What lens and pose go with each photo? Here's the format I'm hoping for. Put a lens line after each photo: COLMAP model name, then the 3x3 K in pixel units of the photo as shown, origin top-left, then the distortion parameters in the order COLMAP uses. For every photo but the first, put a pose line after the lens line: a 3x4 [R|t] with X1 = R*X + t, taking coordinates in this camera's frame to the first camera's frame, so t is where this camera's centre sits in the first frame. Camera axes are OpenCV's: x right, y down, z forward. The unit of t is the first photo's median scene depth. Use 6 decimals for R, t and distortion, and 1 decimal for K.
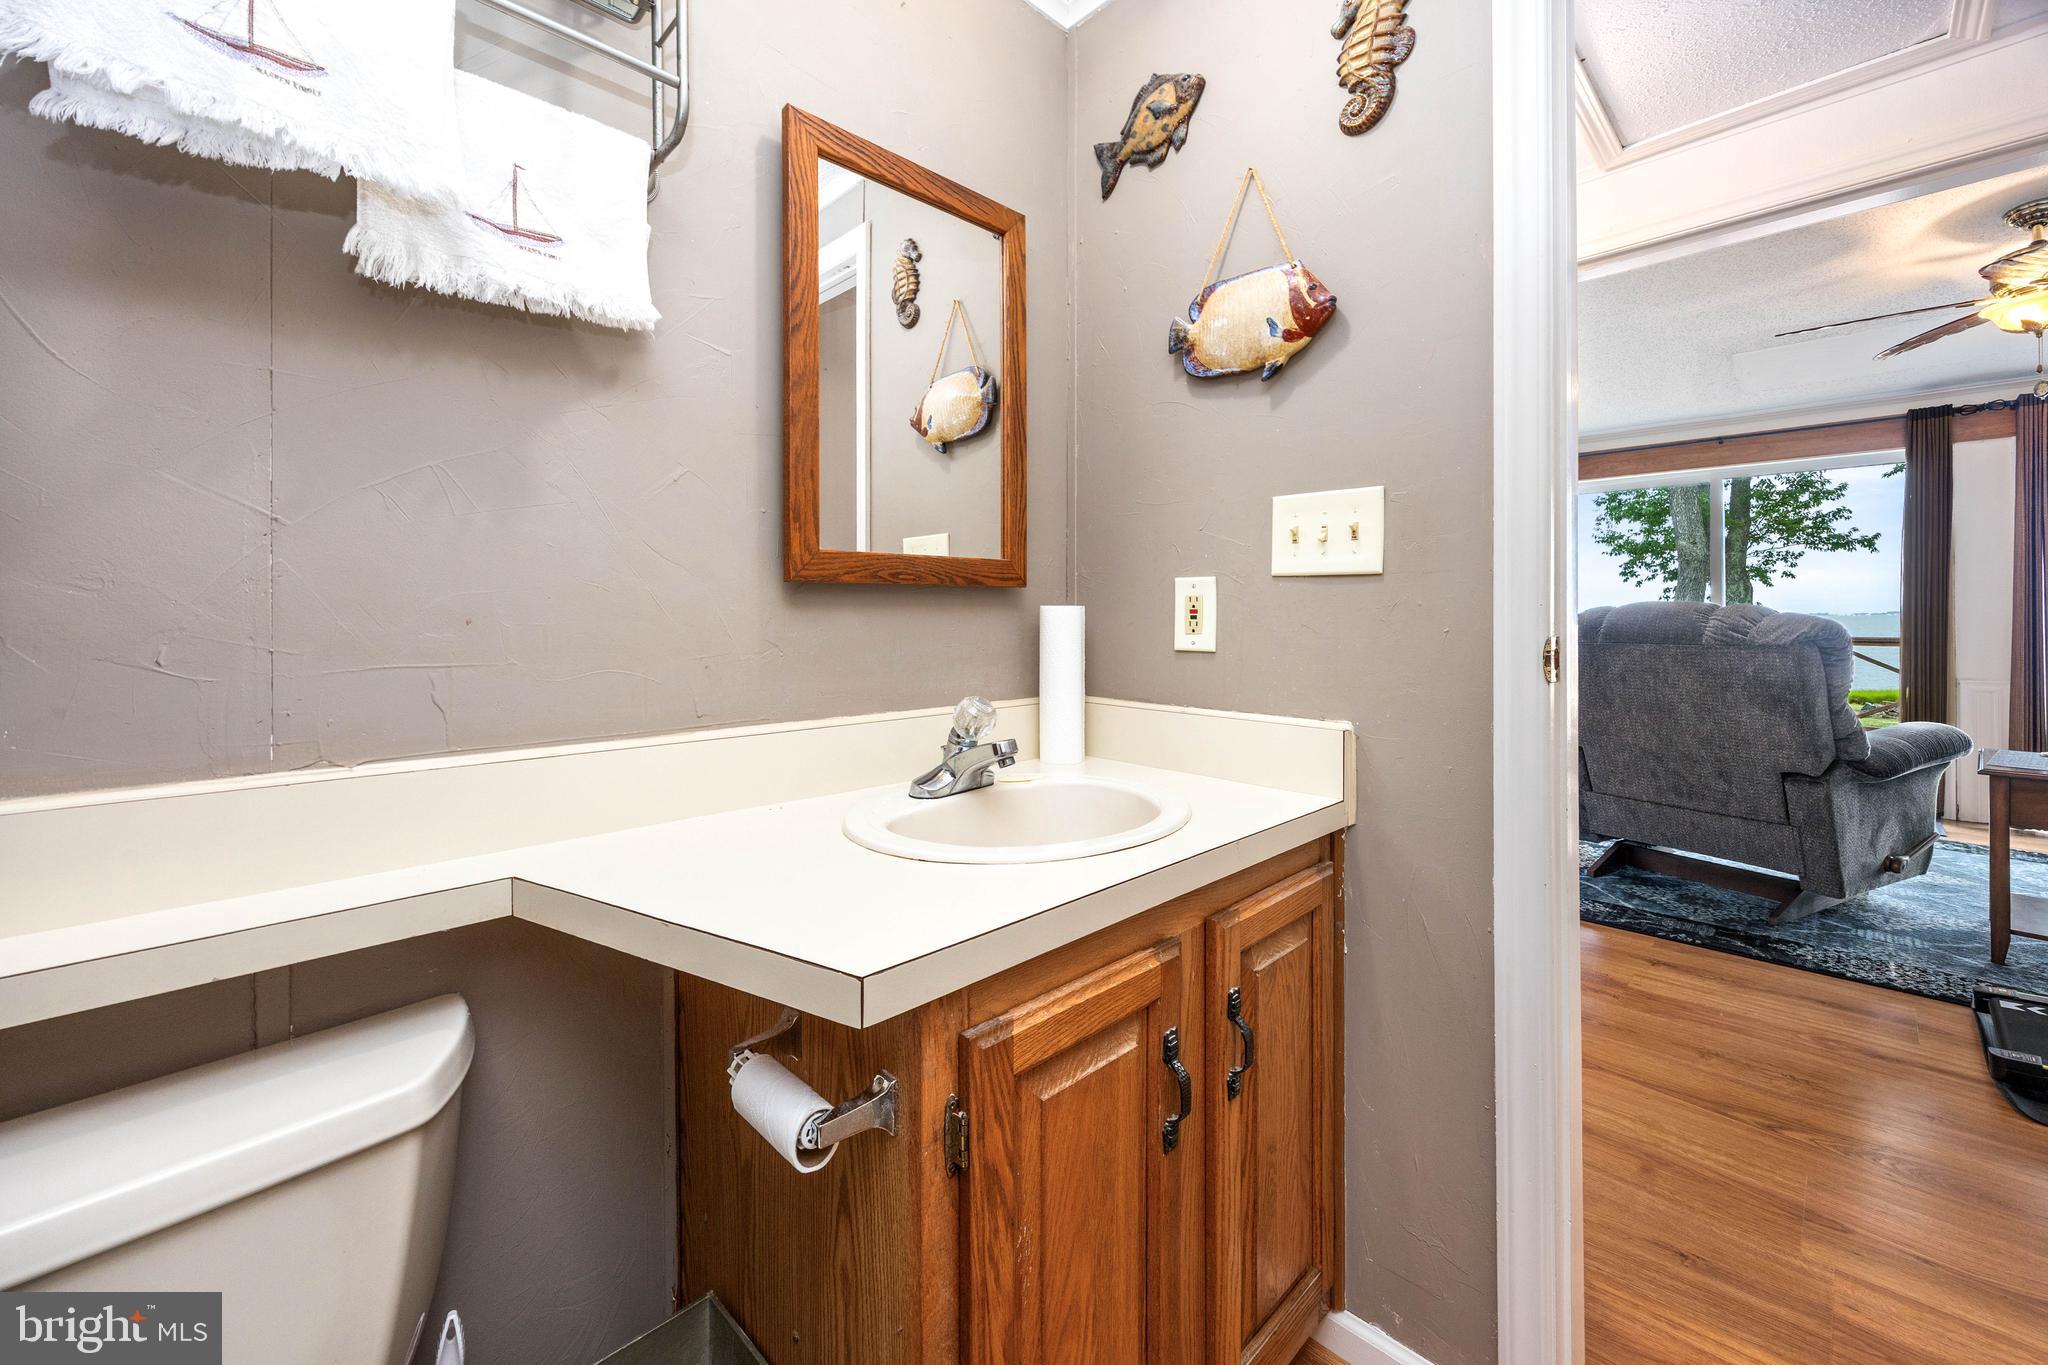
lens RADIAL K [[797.1, 0, 986.0], [0, 797.1, 636.1], [0, 0, 1]] dist [-0.009879, -0.000093]
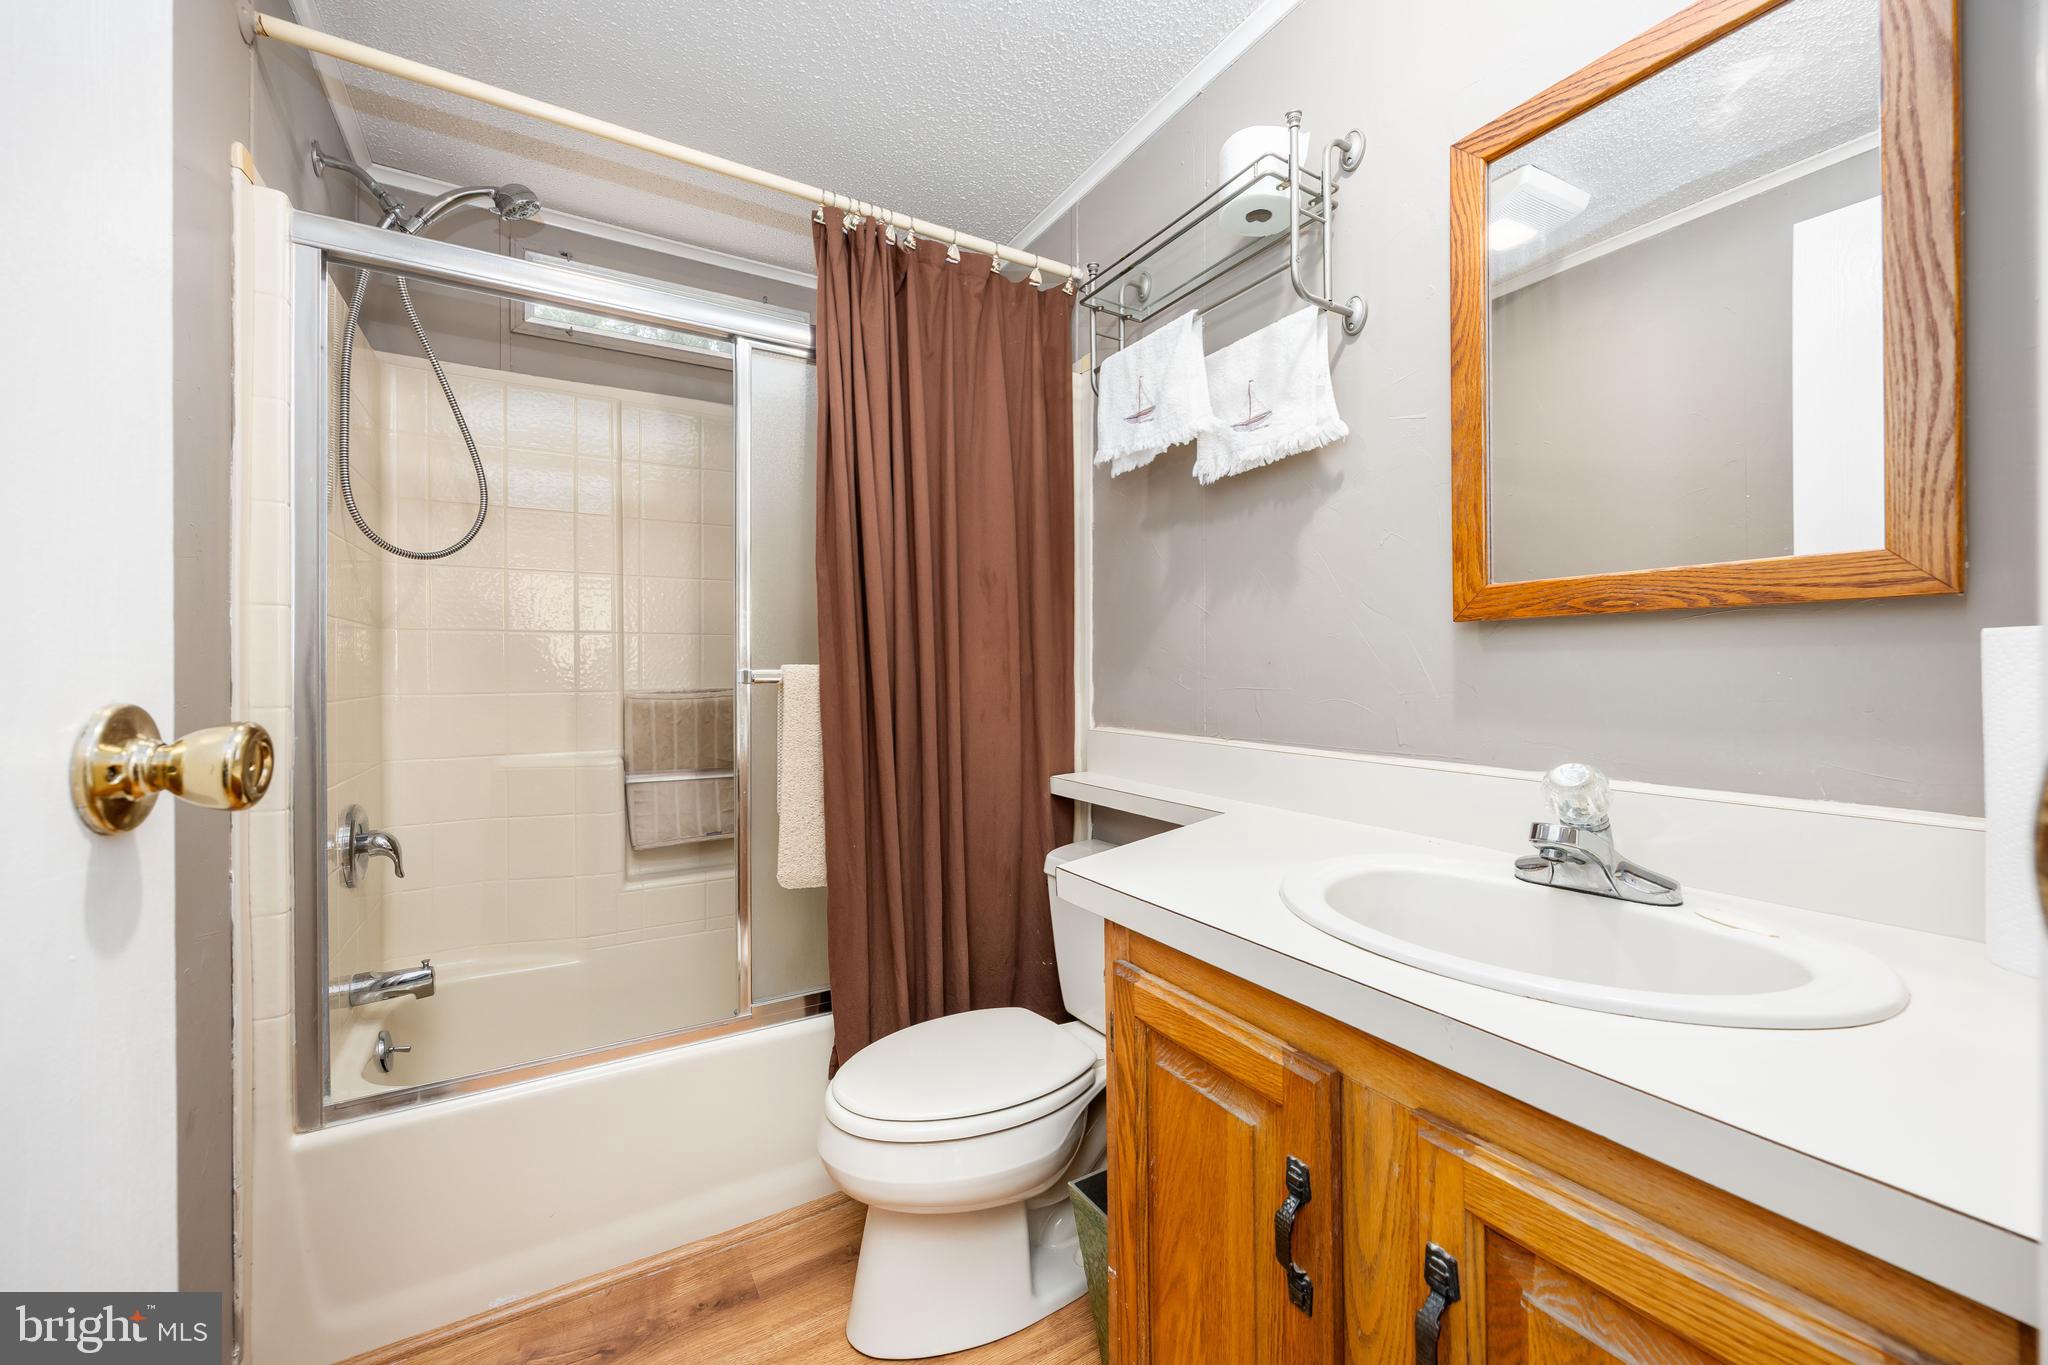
lens RADIAL K [[797.1, 0, 1022.8], [0, 797.1, 664.8], [0, 0, 1]] dist [-0.009879, -0.000093]
pose [[-0.207356, 0.006310, -0.978245, 1.116933], [-0.009545, 0.999919, 0.008473, -0.024772], [0.978219, 0.011094, -0.207279, 0.902643]]
